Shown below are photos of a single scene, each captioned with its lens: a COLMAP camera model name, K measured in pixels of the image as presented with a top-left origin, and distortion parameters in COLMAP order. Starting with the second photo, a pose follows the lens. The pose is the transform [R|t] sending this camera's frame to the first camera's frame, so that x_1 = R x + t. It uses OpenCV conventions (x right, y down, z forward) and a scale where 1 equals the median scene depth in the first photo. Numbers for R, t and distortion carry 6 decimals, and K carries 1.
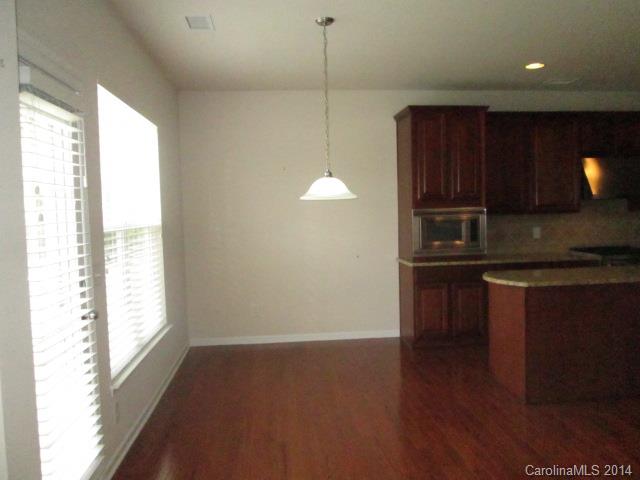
lens RADIAL K [[523.5, 0, 320.0], [0, 523.5, 240.0], [0, 0, 1]] dist [0.006760, -0.483929]
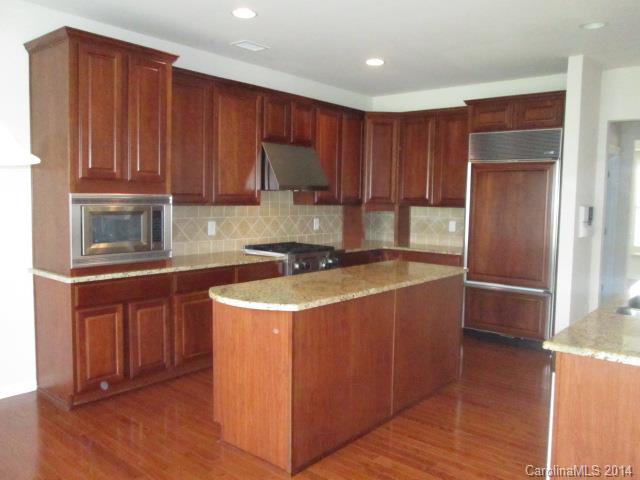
lens RADIAL K [[519.7, 0, 320.0], [0, 519.7, 240.0], [0, 0, 1]] dist [-0.035849, 0.005772]
pose [[0.702878, -0.013681, 0.711178, -0.054804], [-0.001331, 0.999788, 0.020548, -0.014483], [-0.711309, -0.015389, 0.702711, 0.336573]]
